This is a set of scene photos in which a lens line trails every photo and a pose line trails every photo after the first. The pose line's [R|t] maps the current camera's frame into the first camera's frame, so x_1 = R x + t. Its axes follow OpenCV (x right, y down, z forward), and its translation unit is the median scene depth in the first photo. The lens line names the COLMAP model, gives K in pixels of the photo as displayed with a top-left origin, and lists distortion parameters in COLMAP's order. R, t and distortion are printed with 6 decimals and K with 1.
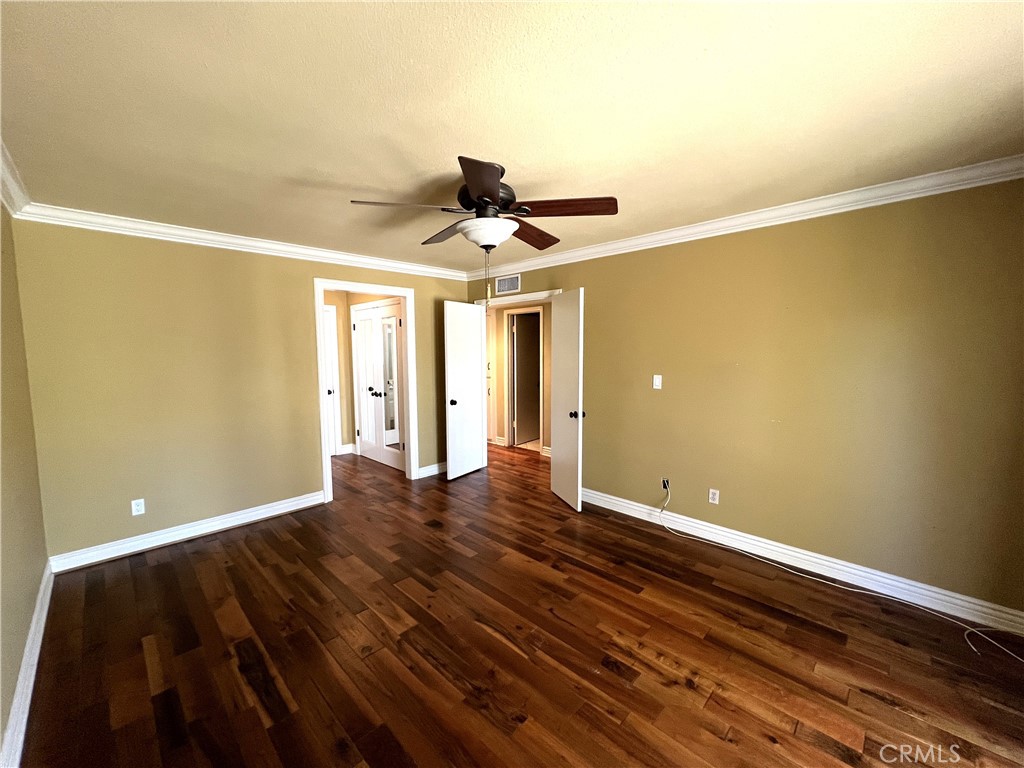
lens RADIAL K [[412.1, 0, 509.9], [0, 412.1, 383.6], [0, 0, 1]] dist [-0.000141, 0.000074]
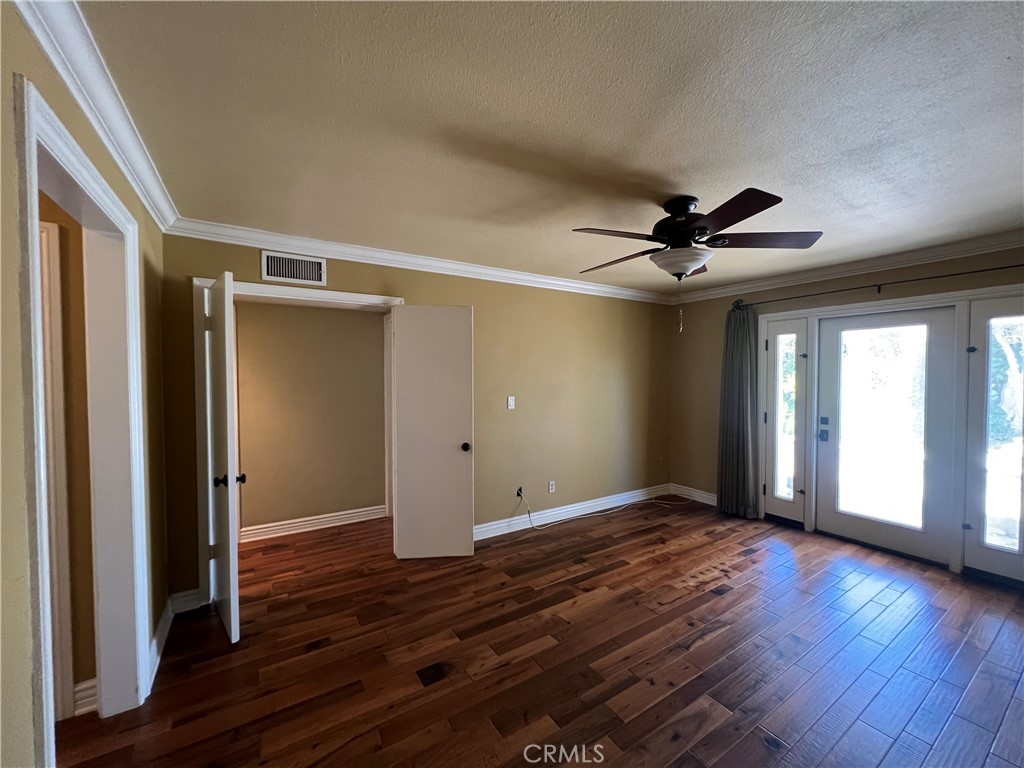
lens RADIAL K [[412.1, 0, 512.2], [0, 412.1, 384.6], [0, 0, 1]] dist [-0.000141, 0.000074]
pose [[0.218213, -0.020868, 0.975678, -0.874143], [0.082116, 0.996618, 0.002951, -0.067015], [-0.972440, 0.079475, 0.219189, 0.899641]]
